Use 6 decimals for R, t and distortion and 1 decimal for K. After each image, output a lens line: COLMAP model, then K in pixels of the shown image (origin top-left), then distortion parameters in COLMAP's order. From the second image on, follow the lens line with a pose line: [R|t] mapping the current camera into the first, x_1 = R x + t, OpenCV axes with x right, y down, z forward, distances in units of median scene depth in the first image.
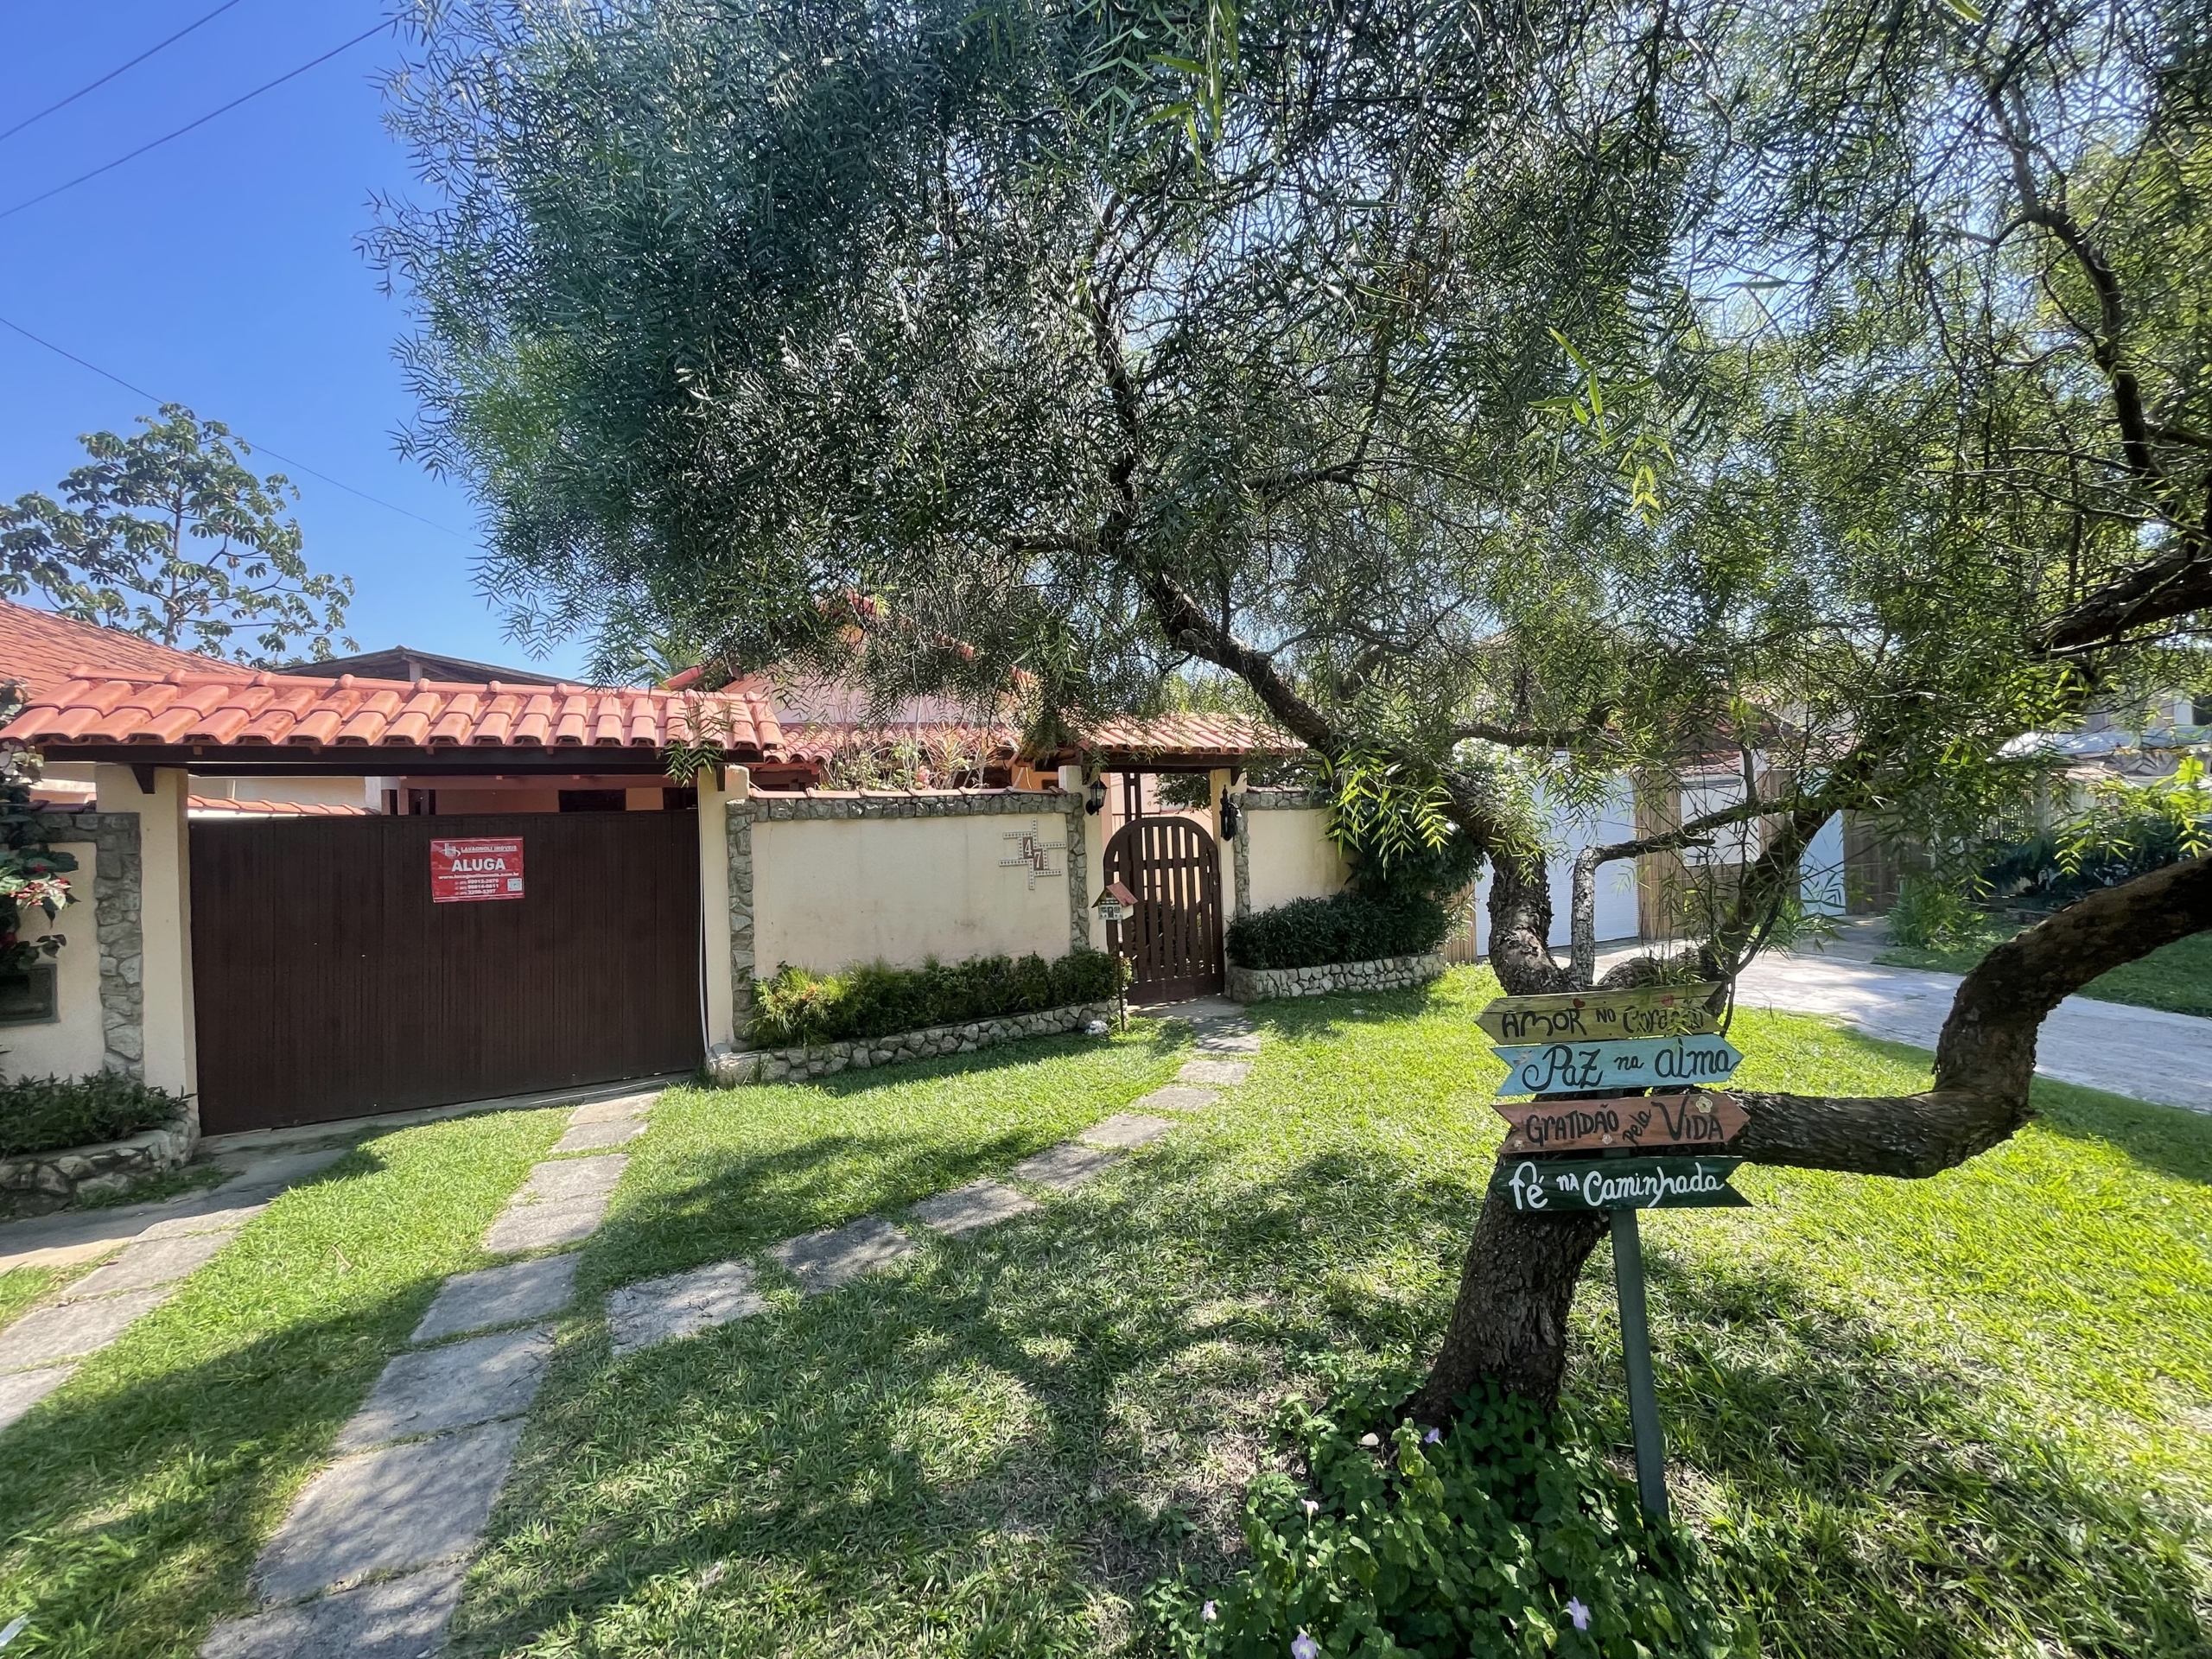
lens RADIAL K [[899.7, 0, 1086.1], [0, 899.7, 828.6], [0, 0, 1]] dist [0.002765, 0.000716]
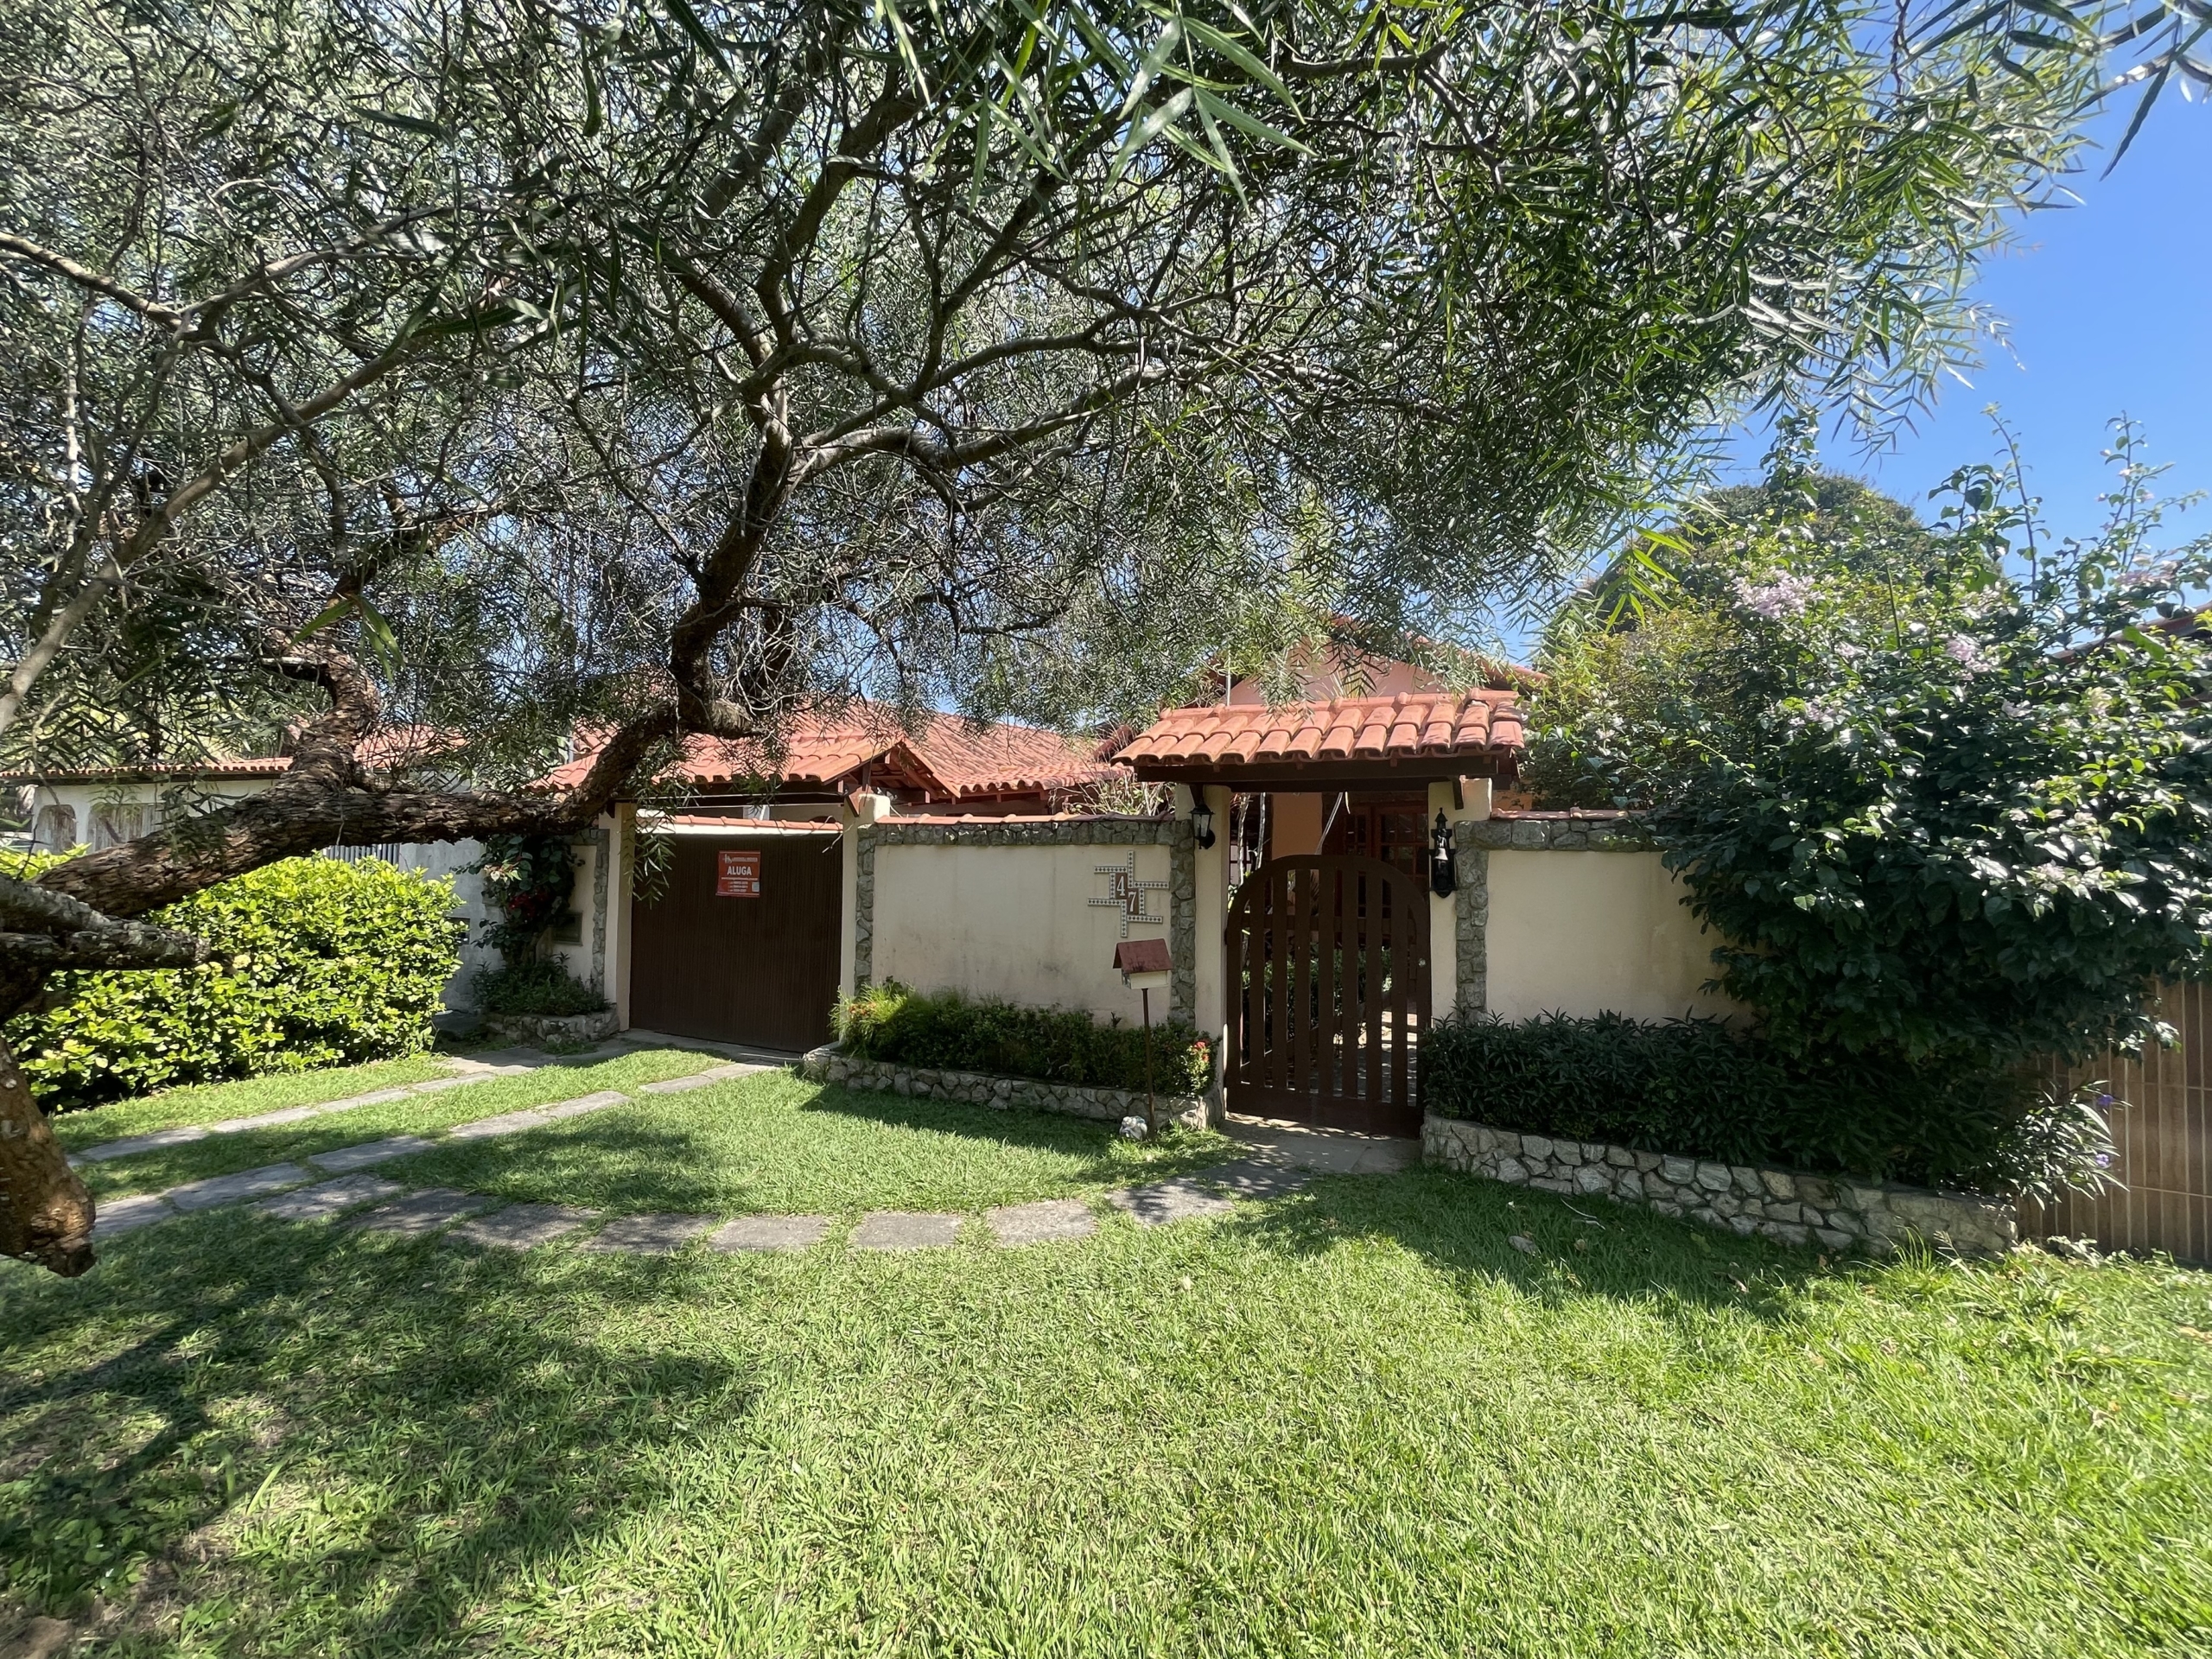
lens RADIAL K [[899.7, 0, 1096.3], [0, 899.7, 823.7], [0, 0, 1]] dist [0.002765, 0.000716]
pose [[0.573669, 0.019681, -0.818851, 0.901067], [-0.021598, 0.999727, 0.008897, -0.064349], [0.818803, 0.012581, 0.573937, 0.751343]]
